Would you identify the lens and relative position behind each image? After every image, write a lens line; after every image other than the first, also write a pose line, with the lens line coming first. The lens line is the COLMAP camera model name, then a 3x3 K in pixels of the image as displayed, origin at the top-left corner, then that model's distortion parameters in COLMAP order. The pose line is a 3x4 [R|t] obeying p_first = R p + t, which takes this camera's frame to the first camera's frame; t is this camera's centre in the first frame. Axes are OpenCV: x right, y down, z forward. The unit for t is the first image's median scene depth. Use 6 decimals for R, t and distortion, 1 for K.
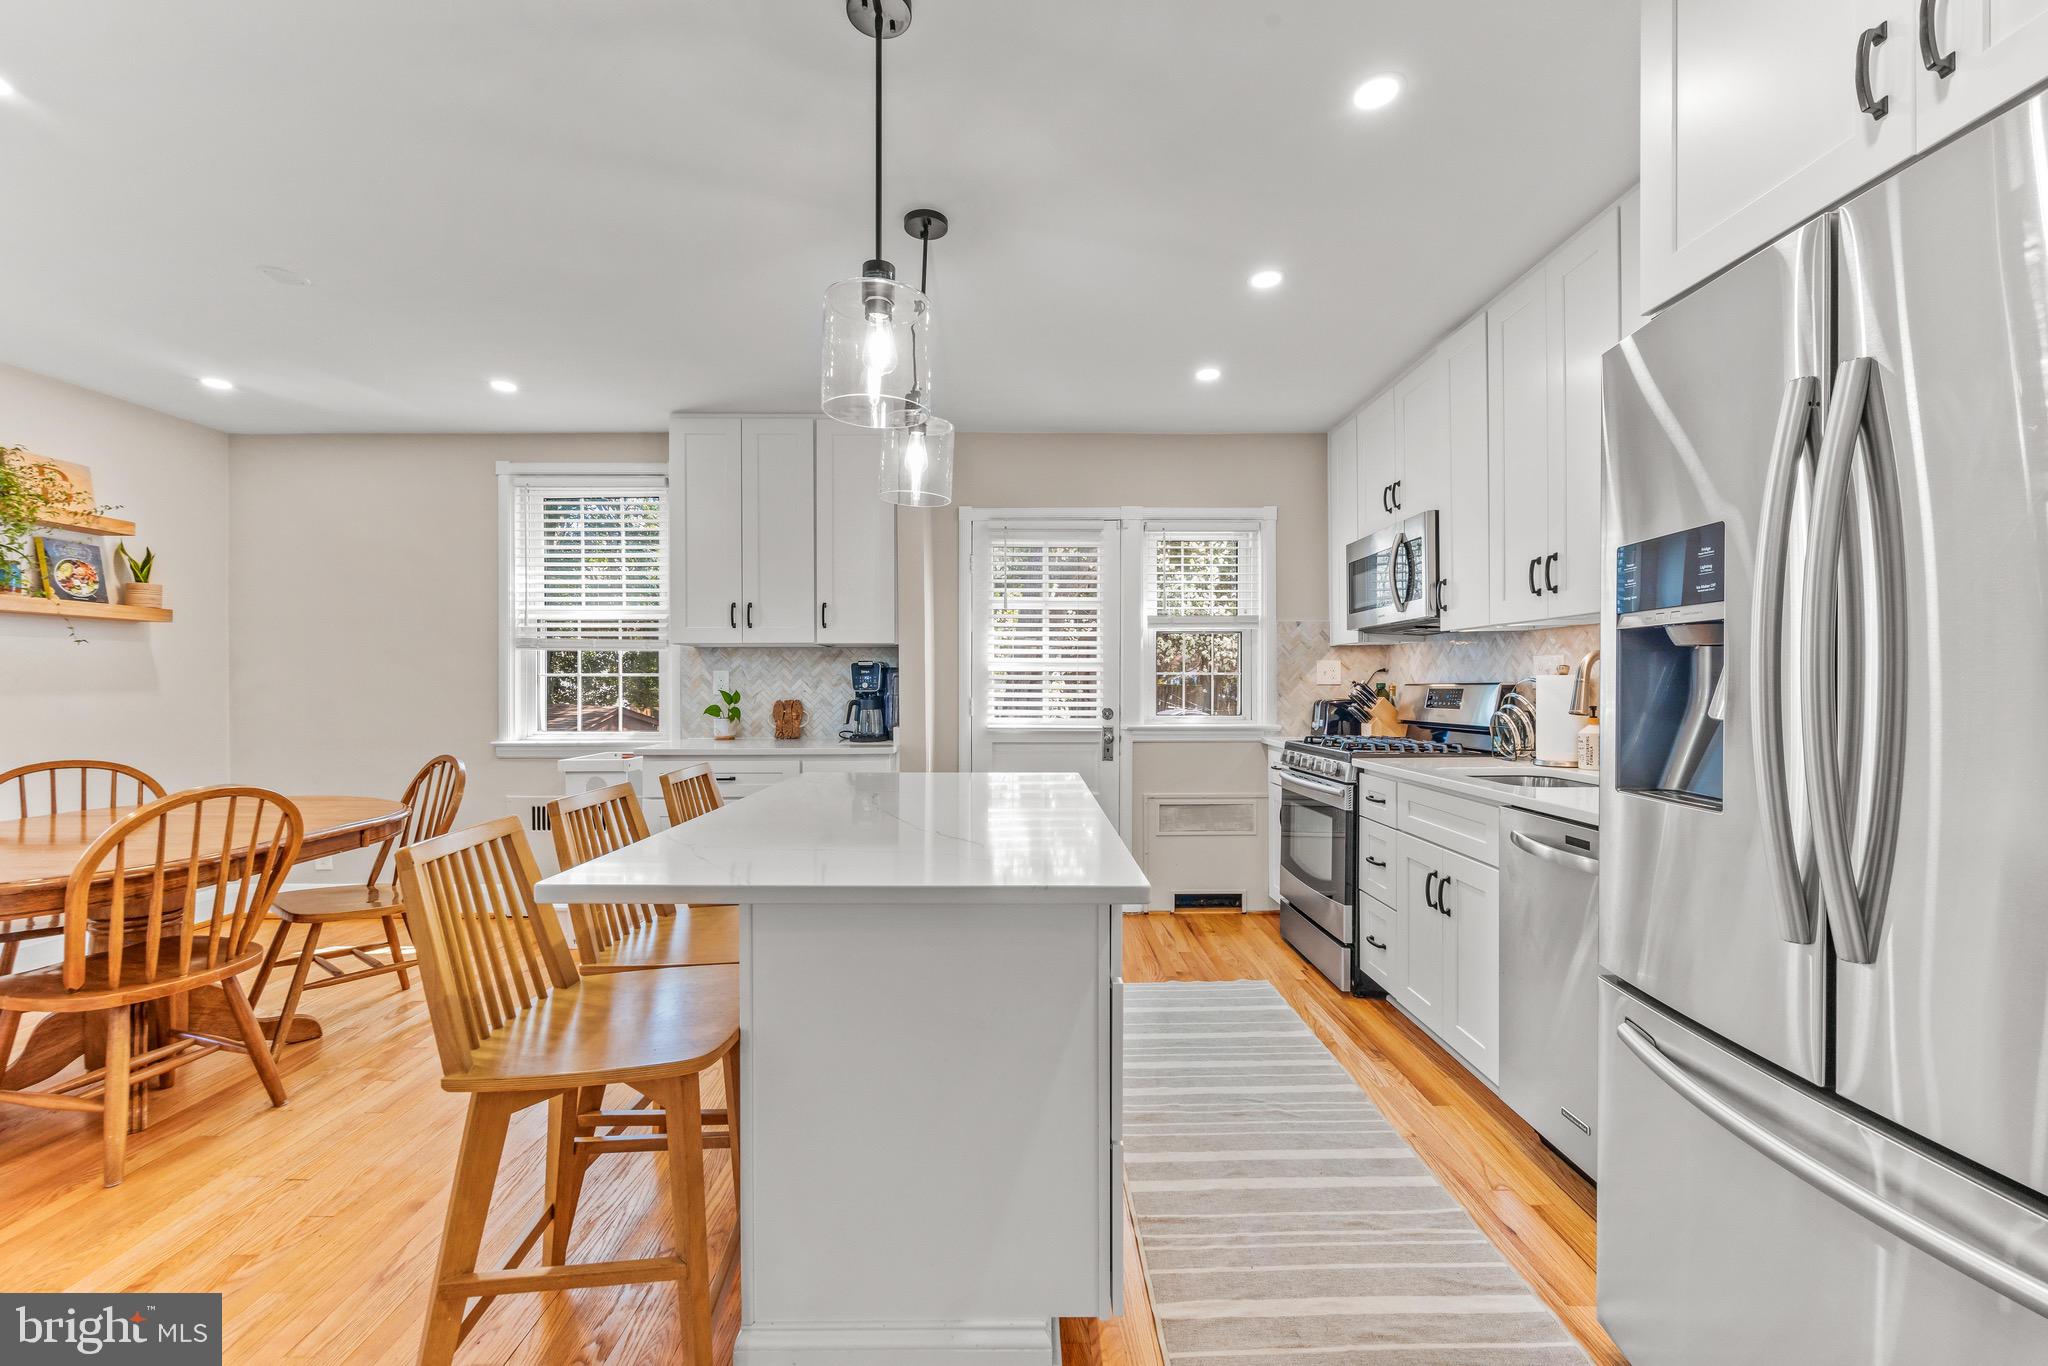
lens RADIAL K [[818.7, 0, 1024.6], [0, 818.7, 686.4], [0, 0, 1]] dist [-0.004791, 0.000198]
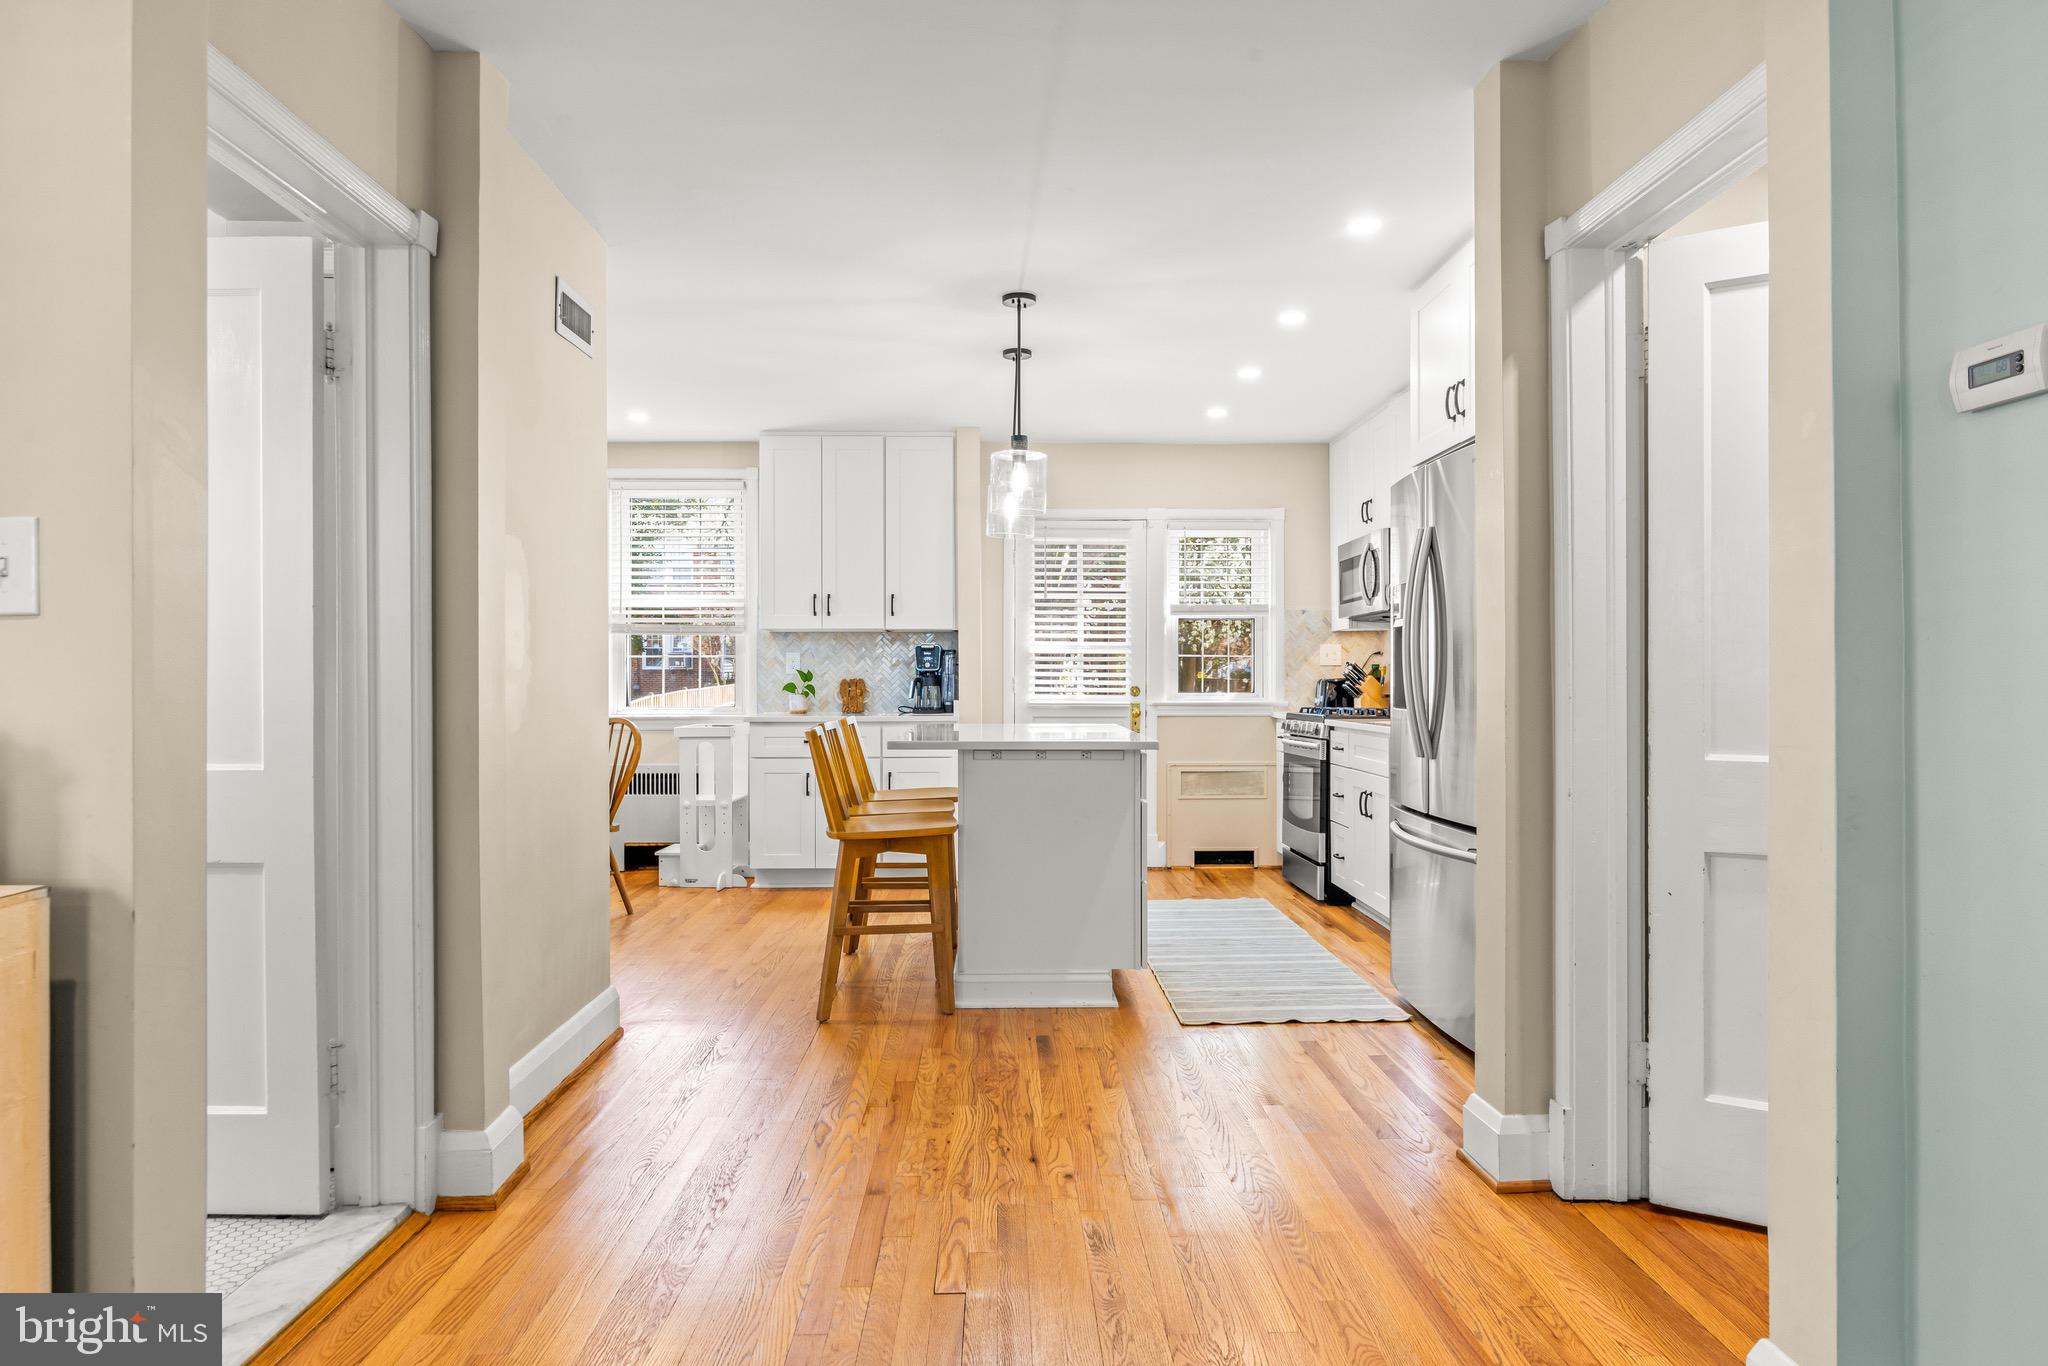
lens RADIAL K [[1195.3, 0, 1020.8], [0, 1195.3, 678.0], [0, 0, 1]] dist [-0.001451, 0.000782]
pose [[0.999948, 0.000762, 0.010174, -0.089763], [-0.000717, 0.999990, -0.004414, 0.027830], [-0.010177, 0.004407, 0.999939, -0.796725]]
